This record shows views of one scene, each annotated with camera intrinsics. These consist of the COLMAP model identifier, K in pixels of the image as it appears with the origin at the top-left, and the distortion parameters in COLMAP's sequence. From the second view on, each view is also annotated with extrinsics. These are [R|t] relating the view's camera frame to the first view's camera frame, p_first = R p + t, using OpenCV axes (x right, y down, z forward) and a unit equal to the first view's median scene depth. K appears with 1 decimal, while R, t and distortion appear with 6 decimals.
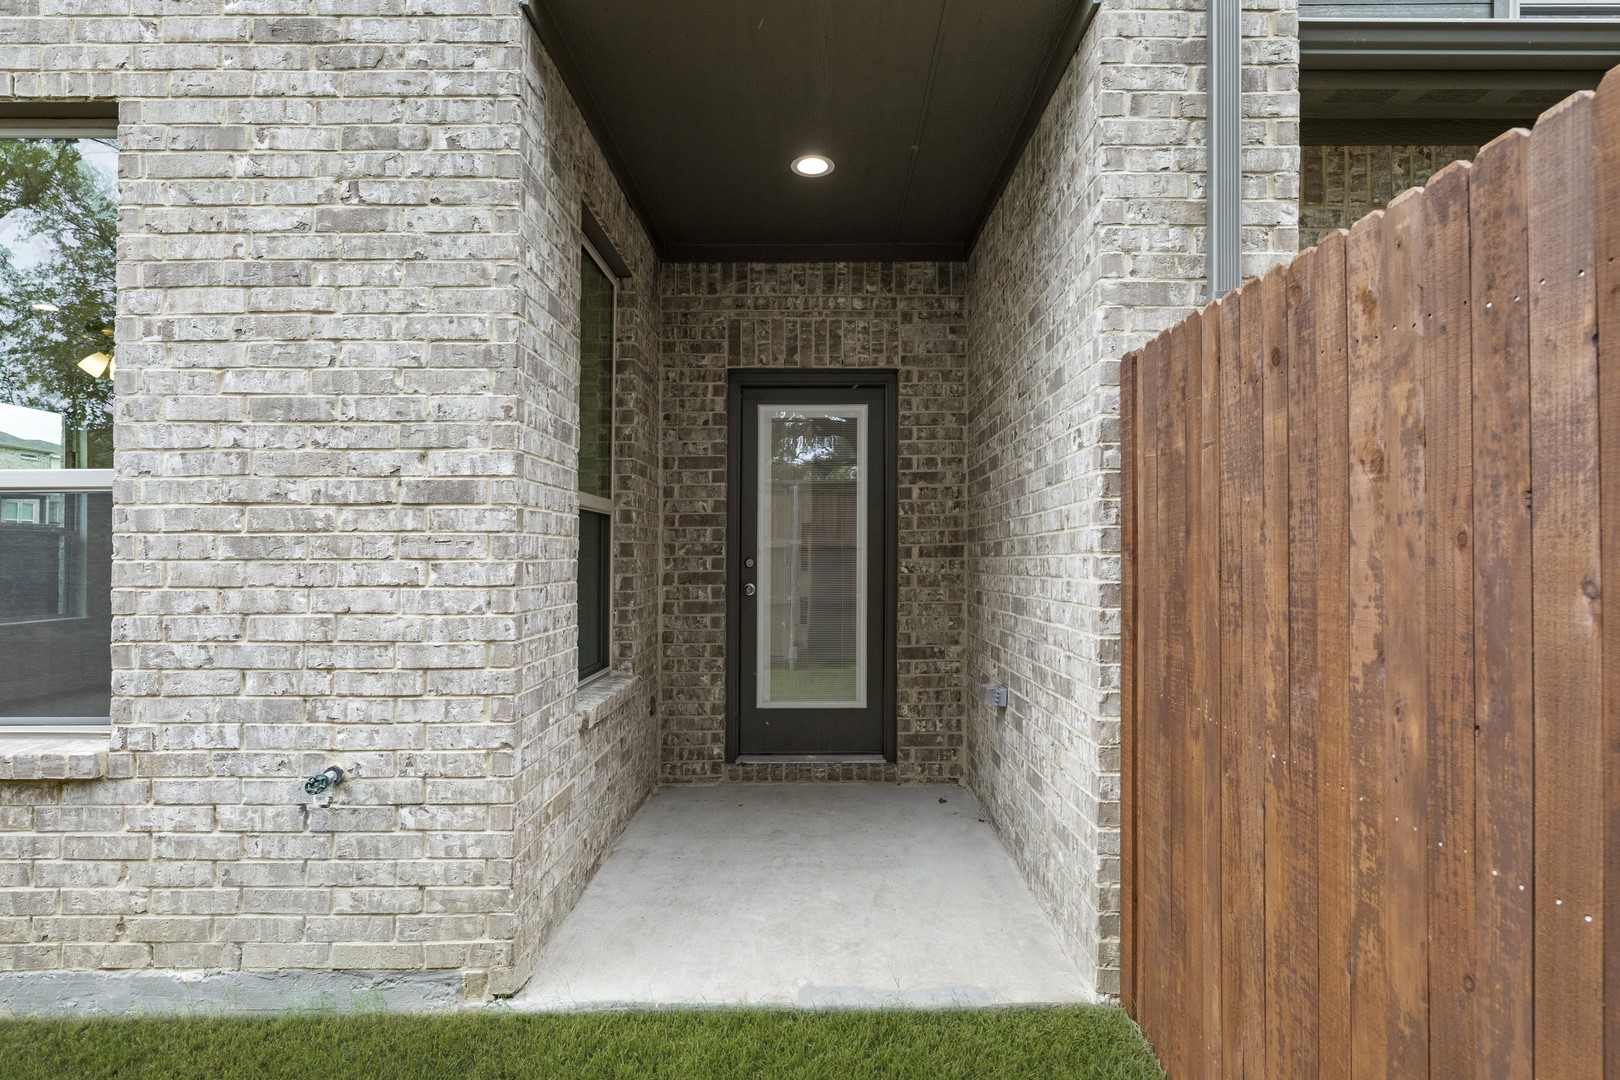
lens RADIAL K [[850.1, 0, 816.0], [0, 850.1, 551.2], [0, 0, 1]] dist [-0.002613, -0.000941]
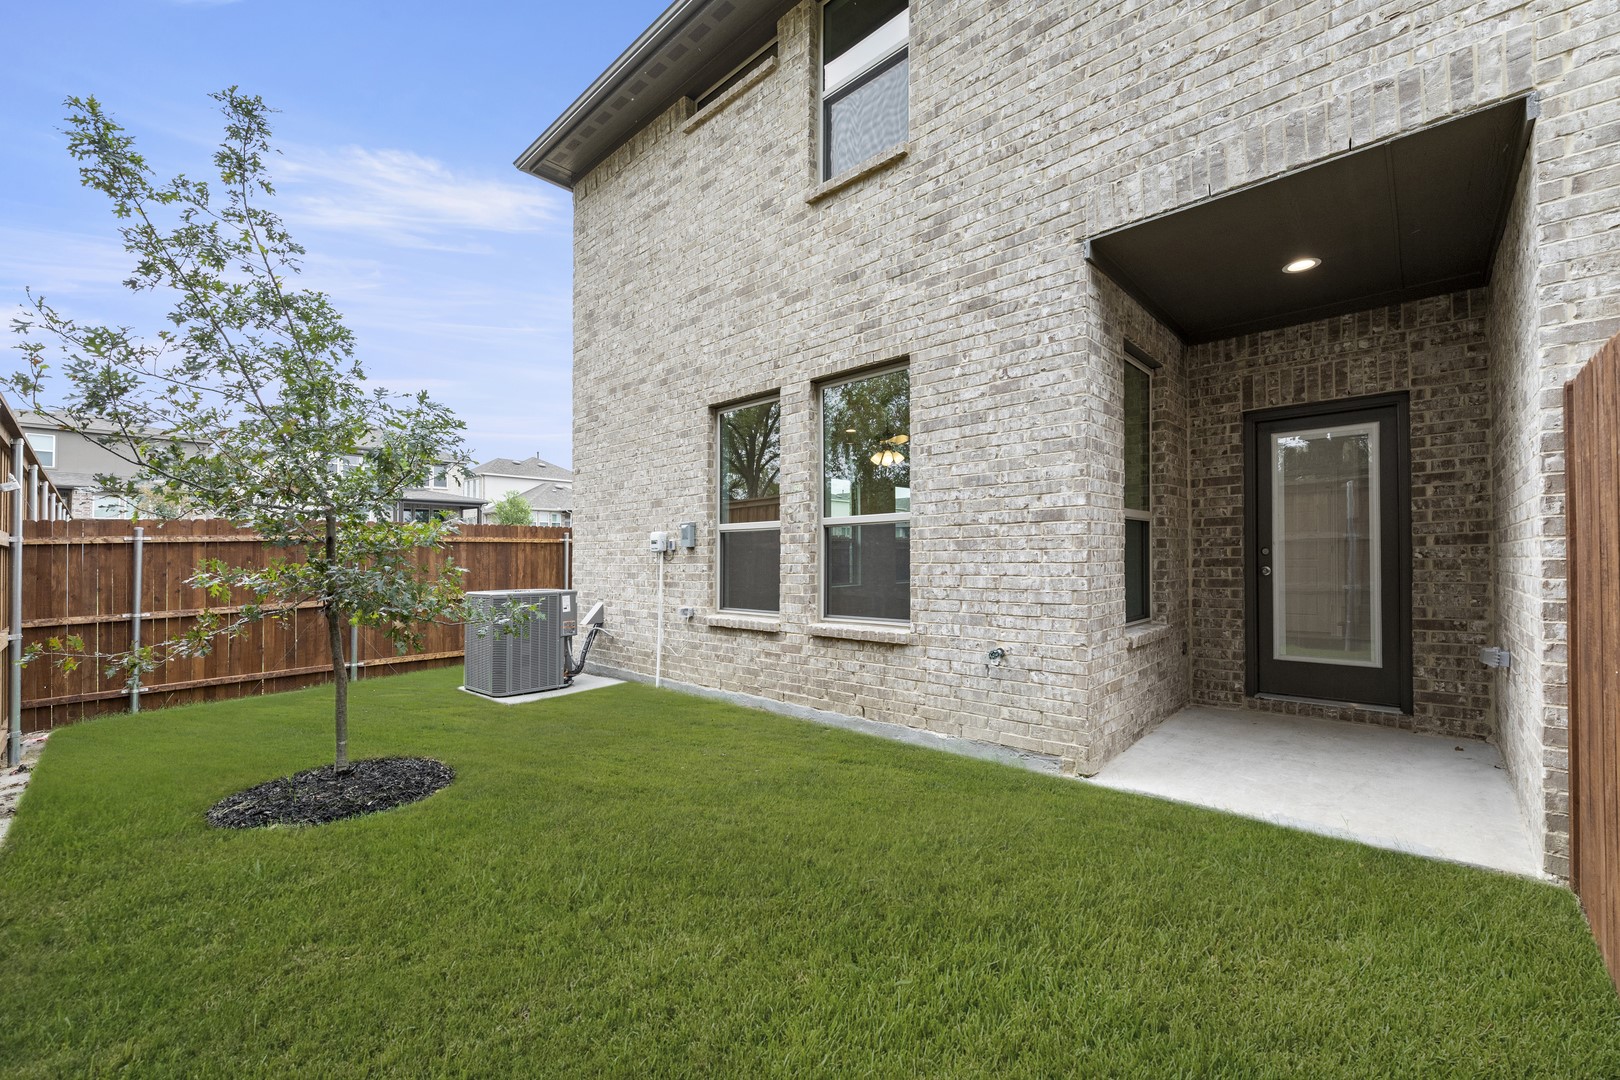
lens RADIAL K [[646.1, 0, 815.7], [0, 646.1, 553.6], [0, 0, 1]] dist [0.001267, 0.000725]
pose [[0.736521, -0.010169, -0.676338, 0.180134], [0.015133, 0.999884, 0.001446, 0.009659], [0.676245, -0.011300, 0.736590, -0.483637]]
